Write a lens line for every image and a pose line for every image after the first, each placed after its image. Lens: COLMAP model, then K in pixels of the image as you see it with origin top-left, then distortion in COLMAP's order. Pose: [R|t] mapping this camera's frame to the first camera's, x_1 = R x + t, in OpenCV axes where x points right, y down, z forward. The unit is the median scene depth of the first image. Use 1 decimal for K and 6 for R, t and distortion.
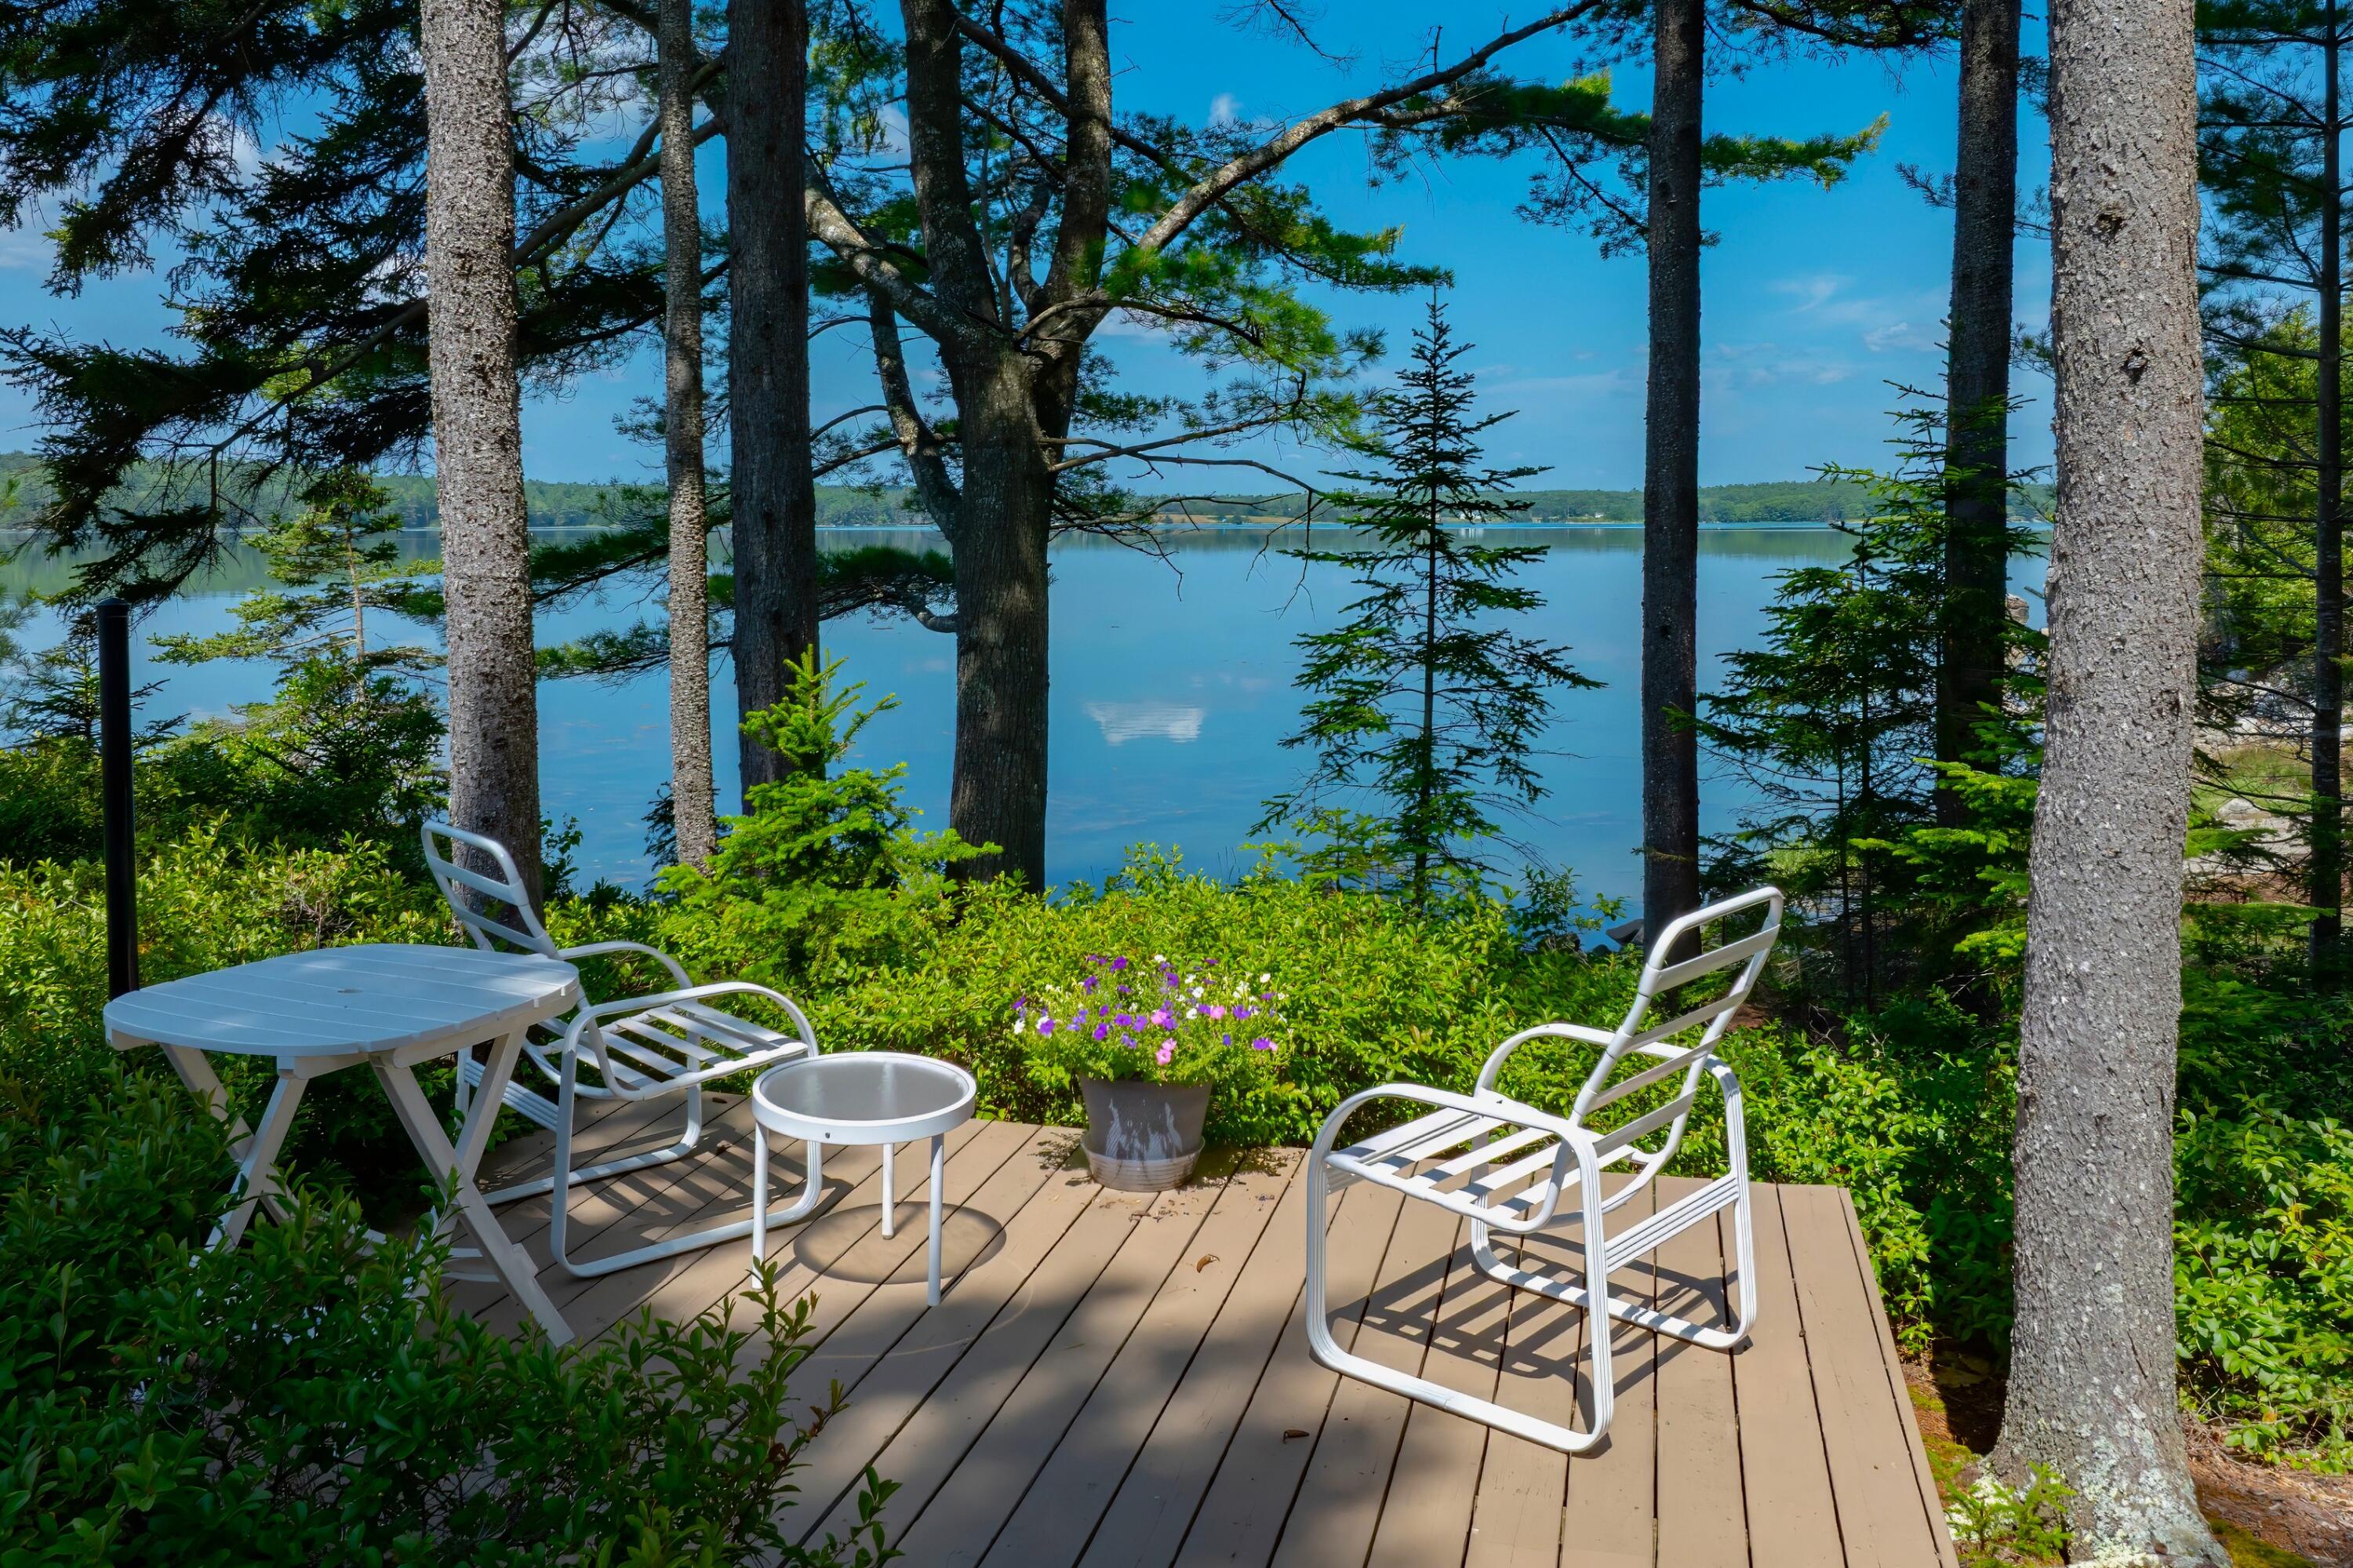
lens RADIAL K [[1682.6, 0, 1176.5], [0, 1682.6, 784.0], [0, 0, 1]] dist [-0.029582, -0.001476]
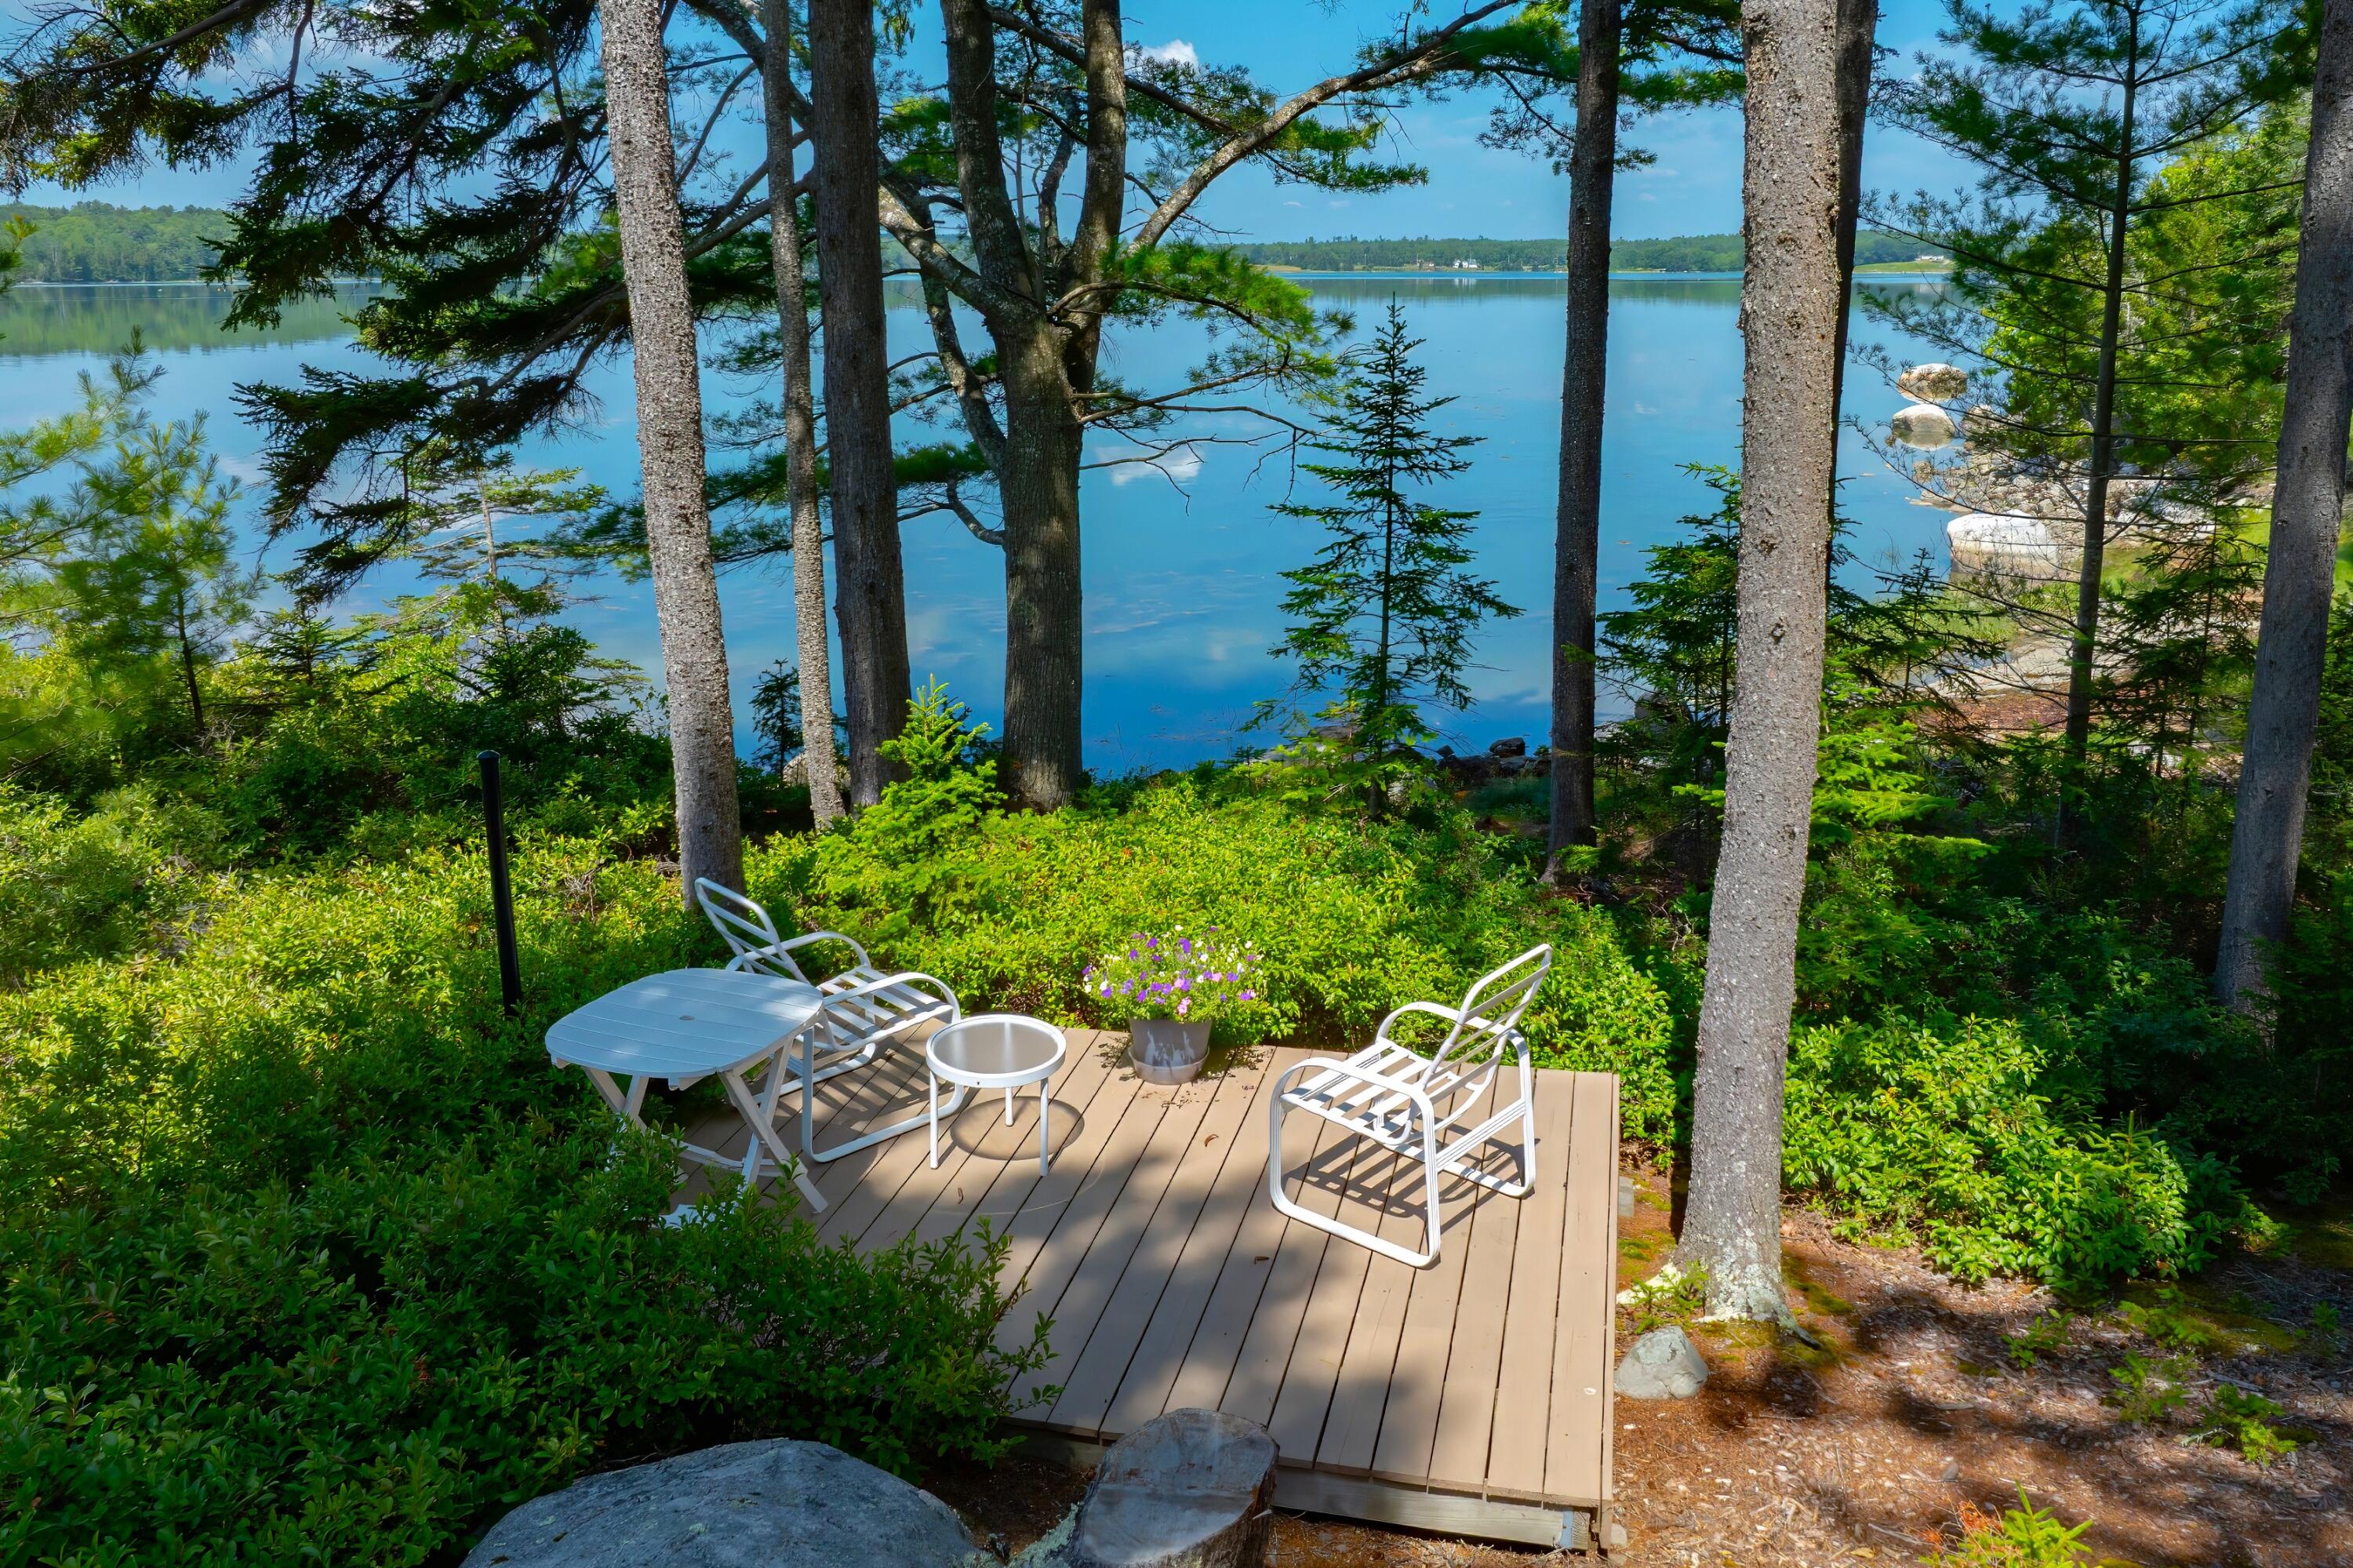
lens RADIAL K [[1617.2, 0, 1271.4], [0, 1617.2, 782.6], [0, 0, 1]] dist [-0.003764, -0.054919]
pose [[0.998547, -0.008986, 0.053141, -0.002490], [-0.000722, 0.983681, 0.179919, -0.274012], [-0.053891, -0.179696, 0.982245, -0.386052]]
